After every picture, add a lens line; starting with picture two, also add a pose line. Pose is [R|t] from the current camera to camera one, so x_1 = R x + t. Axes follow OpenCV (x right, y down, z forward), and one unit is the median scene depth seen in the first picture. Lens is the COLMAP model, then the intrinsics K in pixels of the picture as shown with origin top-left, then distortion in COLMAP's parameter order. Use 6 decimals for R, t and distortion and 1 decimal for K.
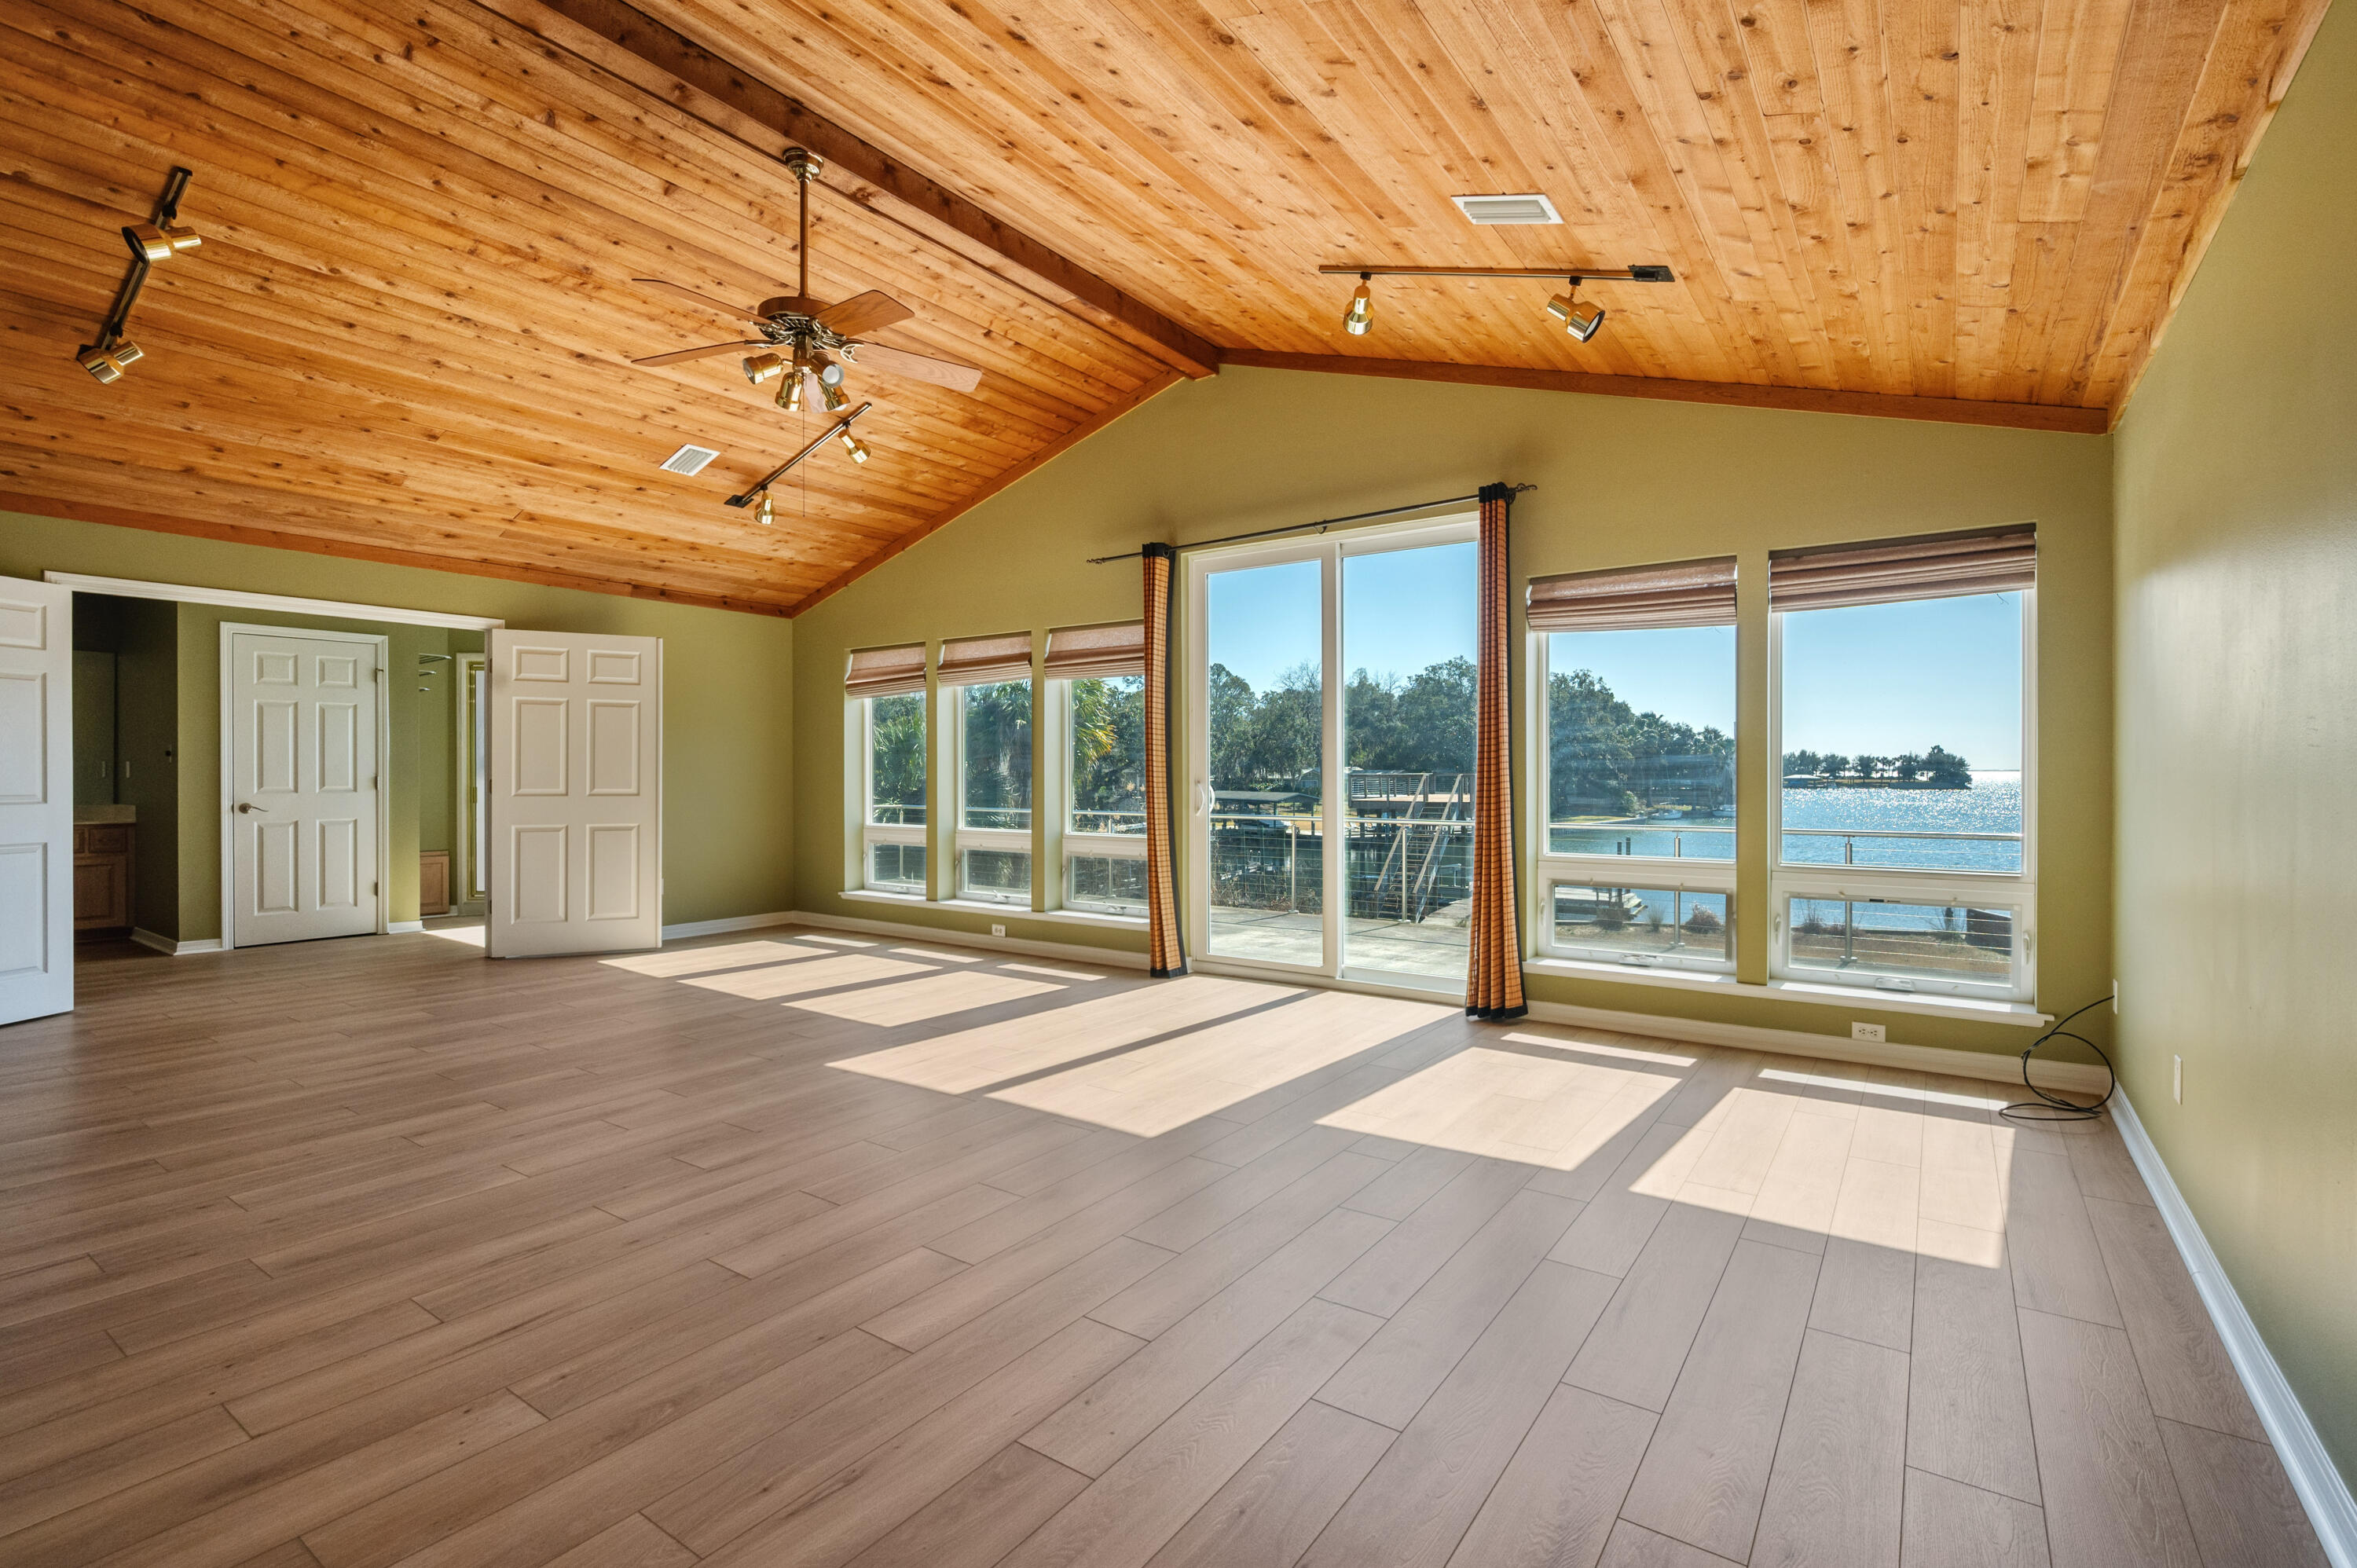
lens RADIAL K [[1092.0, 0, 1174.0], [0, 1092.0, 770.6], [0, 0, 1]] dist [0.001971, -0.000546]
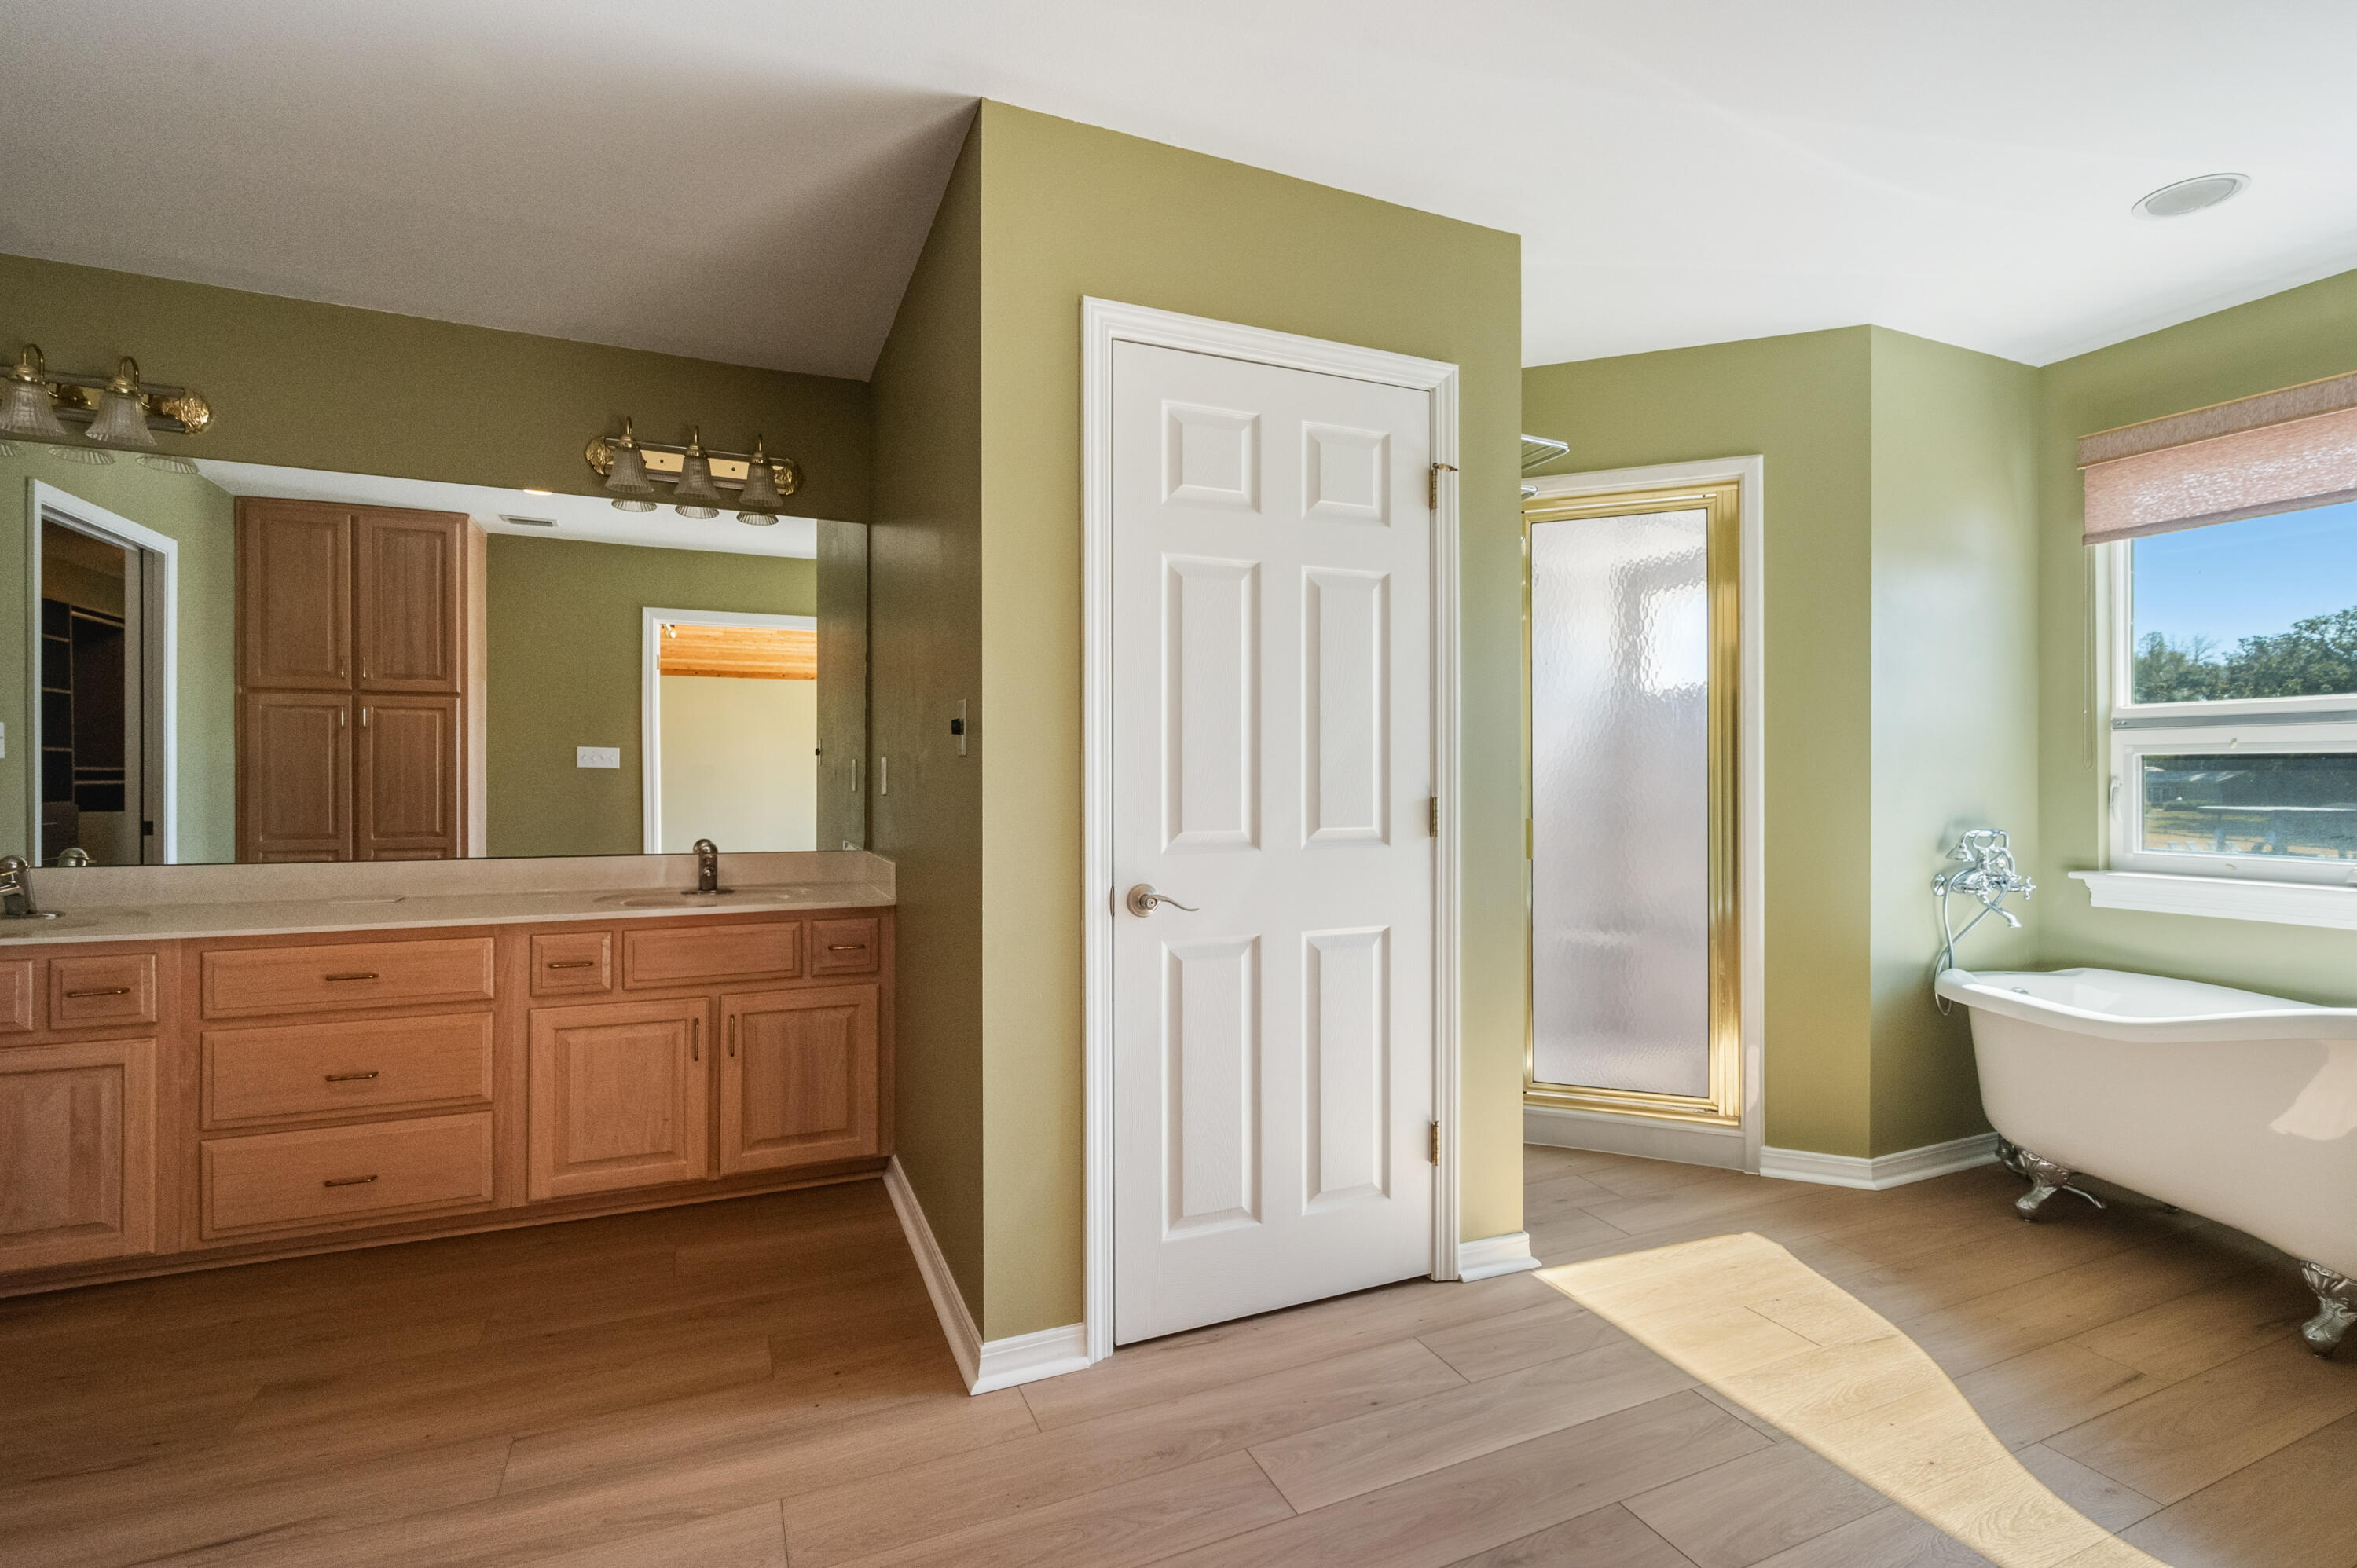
lens RADIAL K [[1092.0, 0, 1165.2], [0, 1092.0, 775.1], [0, 0, 1]] dist [0.001971, -0.000546]
pose [[0.852631, 0.001841, -0.522511, -0.625807], [0.000481, 0.999991, 0.004308, -0.002440], [0.522514, -0.003925, 0.852622, 0.678366]]
